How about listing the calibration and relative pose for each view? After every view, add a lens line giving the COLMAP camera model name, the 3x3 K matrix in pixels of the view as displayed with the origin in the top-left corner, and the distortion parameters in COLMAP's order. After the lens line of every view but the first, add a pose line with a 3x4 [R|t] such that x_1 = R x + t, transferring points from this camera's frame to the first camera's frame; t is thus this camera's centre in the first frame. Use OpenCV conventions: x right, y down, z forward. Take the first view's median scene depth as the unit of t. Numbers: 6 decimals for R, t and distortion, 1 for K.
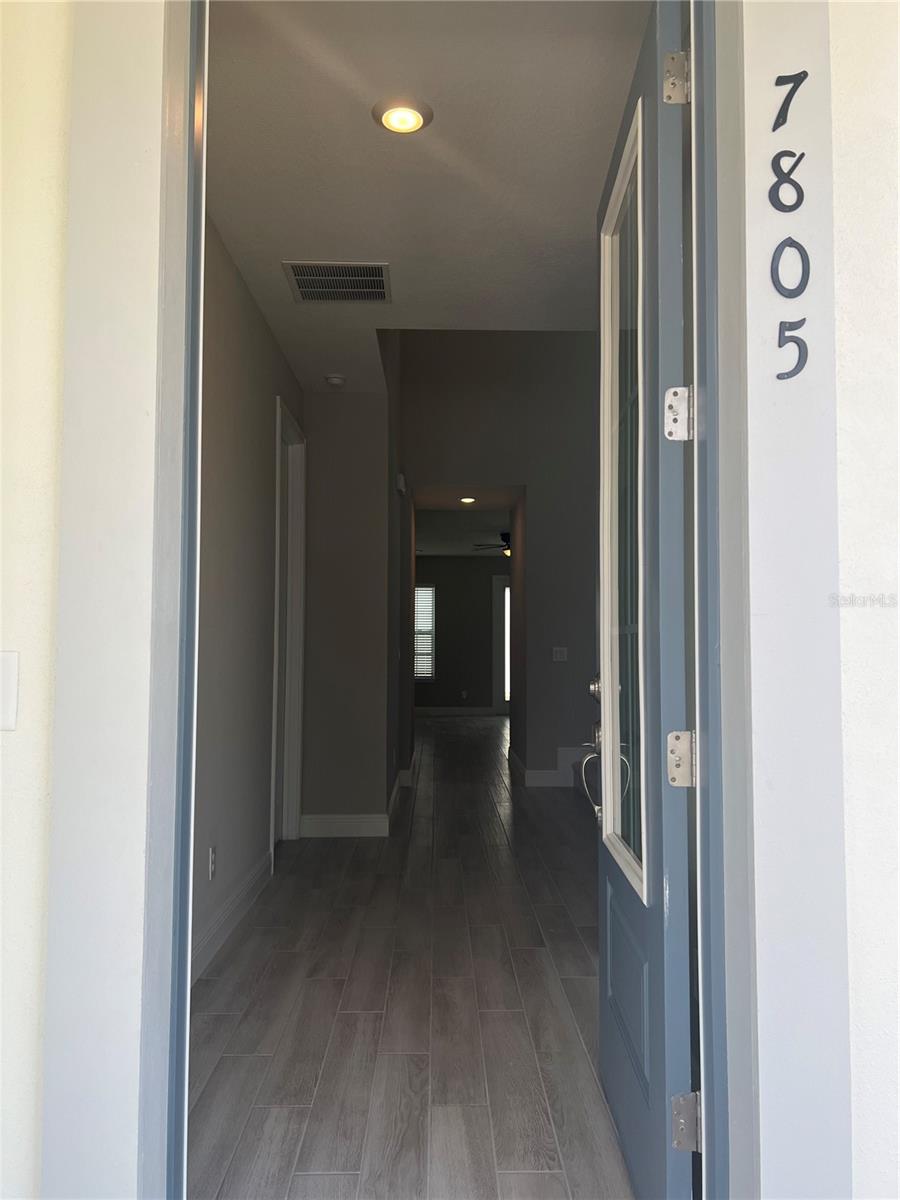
lens RADIAL K [[911.7, 0, 451.4], [0, 911.7, 608.7], [0, 0, 1]] dist [0.097350, -0.115326]
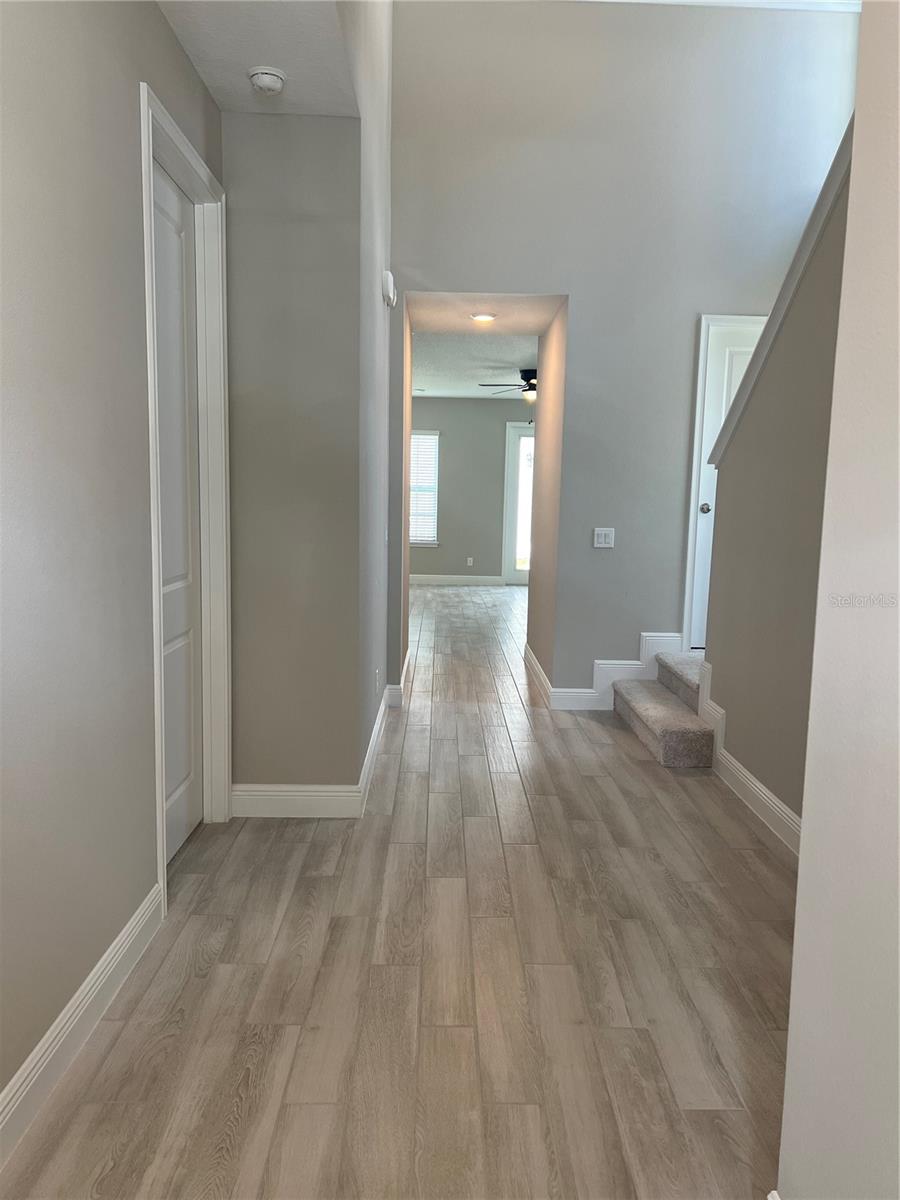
lens RADIAL K [[911.7, 0, 451.4], [0, 911.7, 608.7], [0, 0, 1]] dist [0.097350, -0.115326]
pose [[0.999819, 0.018967, -0.001788, -0.002008], [-0.018394, 0.985480, 0.168791, -0.015344], [0.004963, -0.168727, 0.985650, 0.249169]]
